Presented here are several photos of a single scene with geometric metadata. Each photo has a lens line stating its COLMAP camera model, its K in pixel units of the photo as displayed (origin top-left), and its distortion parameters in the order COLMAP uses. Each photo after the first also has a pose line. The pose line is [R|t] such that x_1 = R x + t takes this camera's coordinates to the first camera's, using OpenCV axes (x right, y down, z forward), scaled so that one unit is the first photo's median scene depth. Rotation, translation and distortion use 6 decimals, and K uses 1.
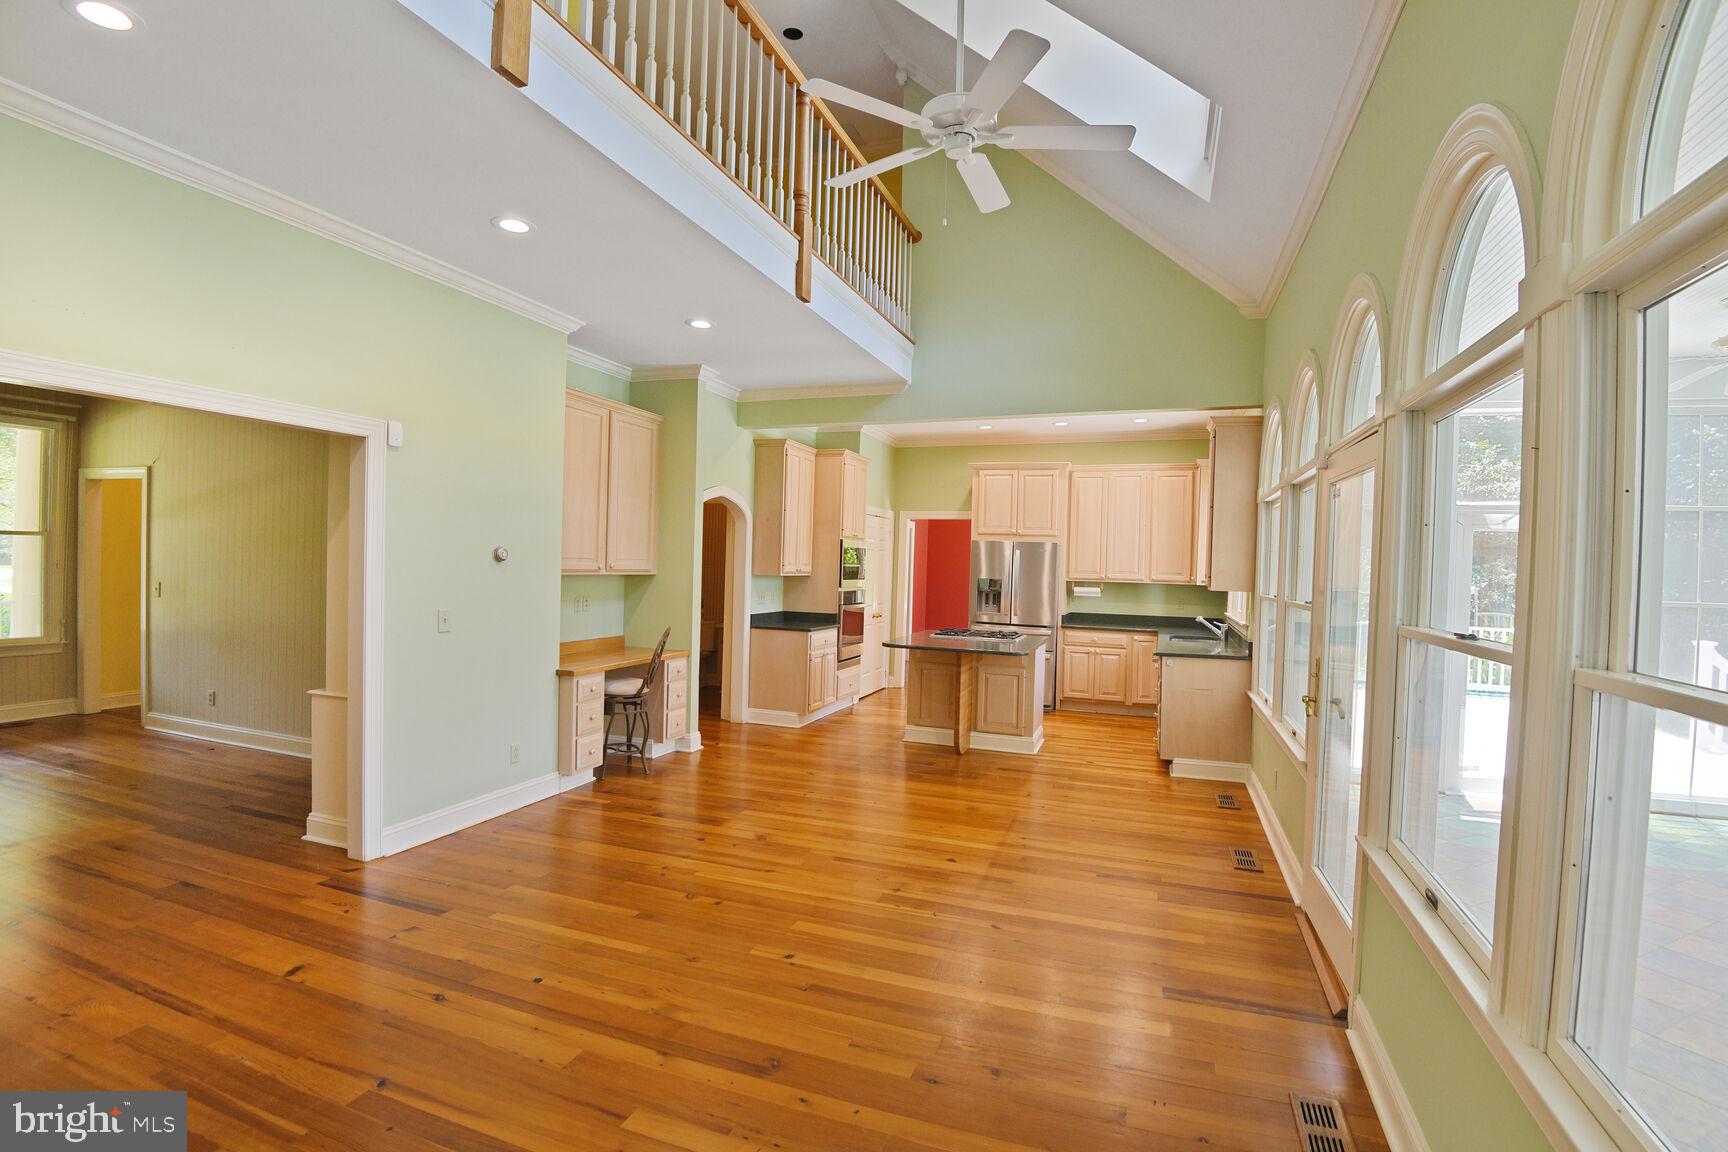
lens RADIAL K [[799.1, 0, 861.7], [0, 799.1, 580.4], [0, 0, 1]] dist [-0.016821, -0.000474]
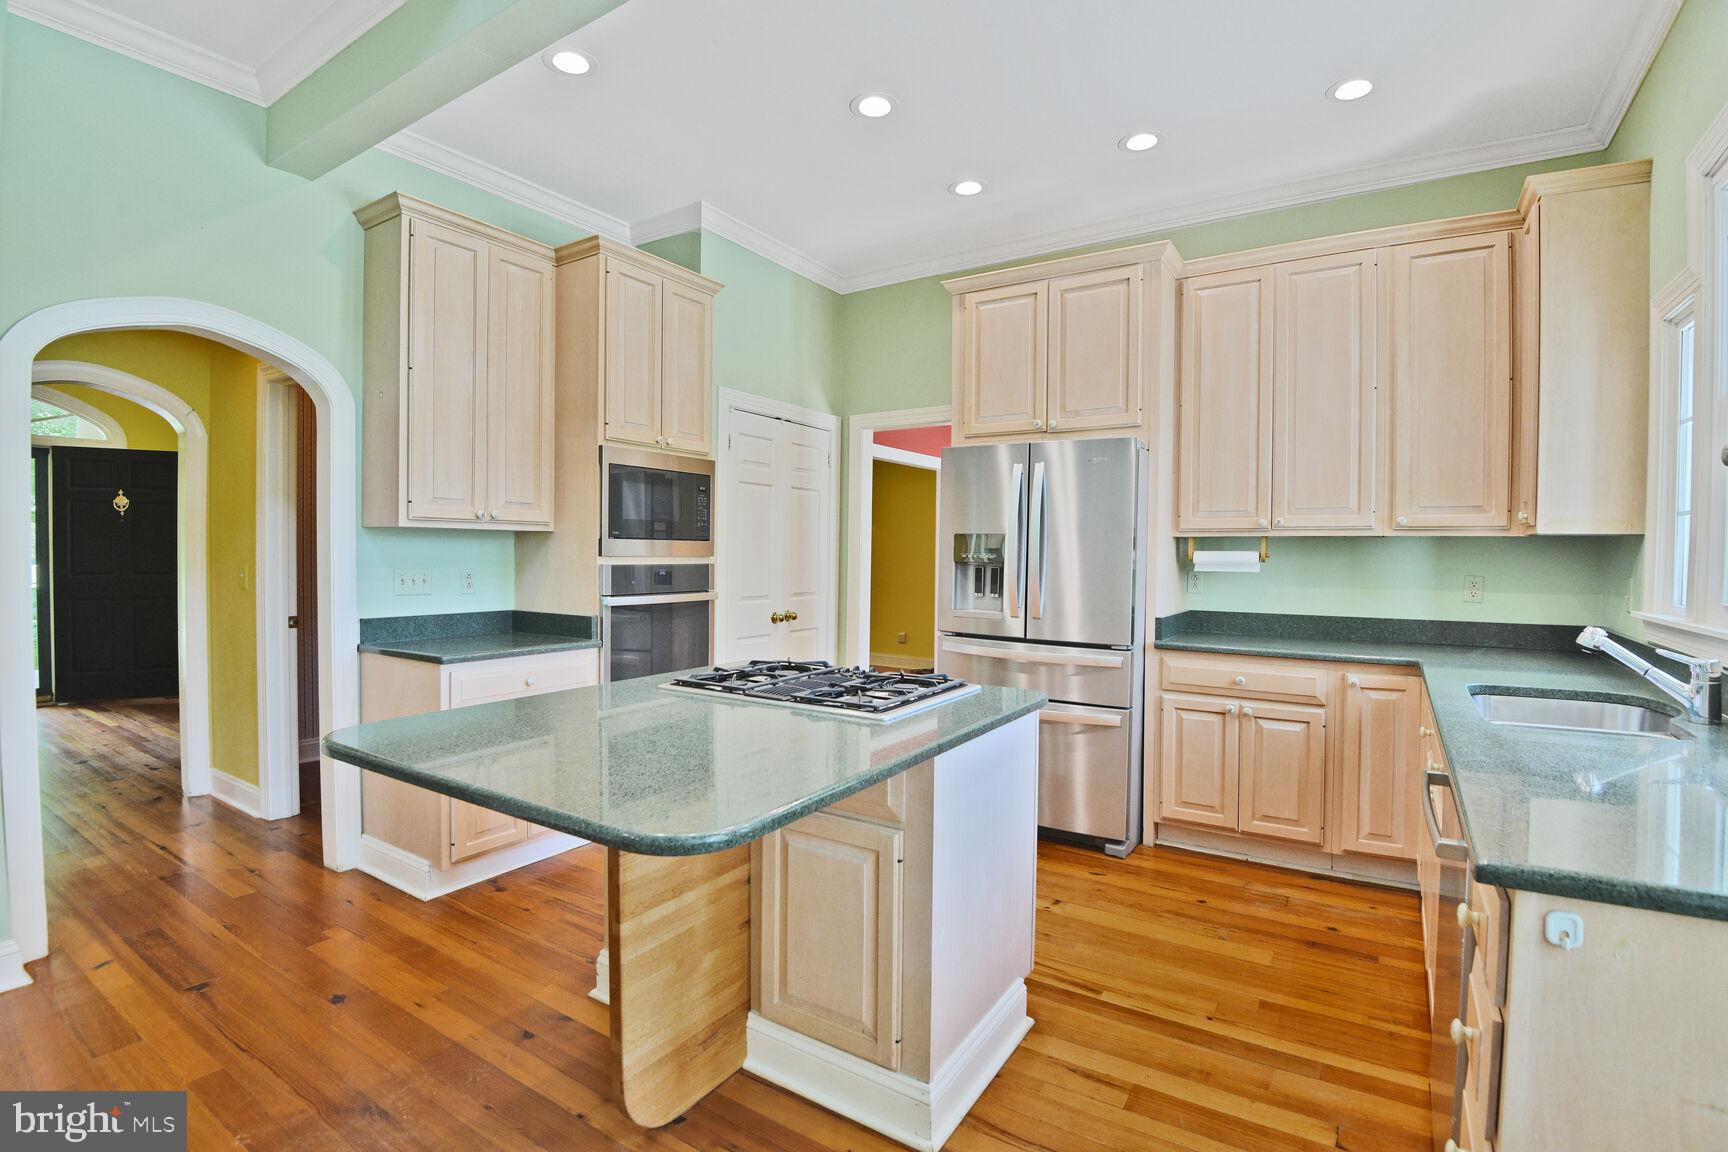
lens RADIAL K [[799.1, 0, 861.8], [0, 799.1, 568.3], [0, 0, 1]] dist [-0.016821, -0.000474]
pose [[0.974108, -0.013582, -0.225673, 0.196540], [0.012913, 0.999907, -0.004440, 0.017982], [0.225713, 0.001411, 0.974193, 0.565157]]
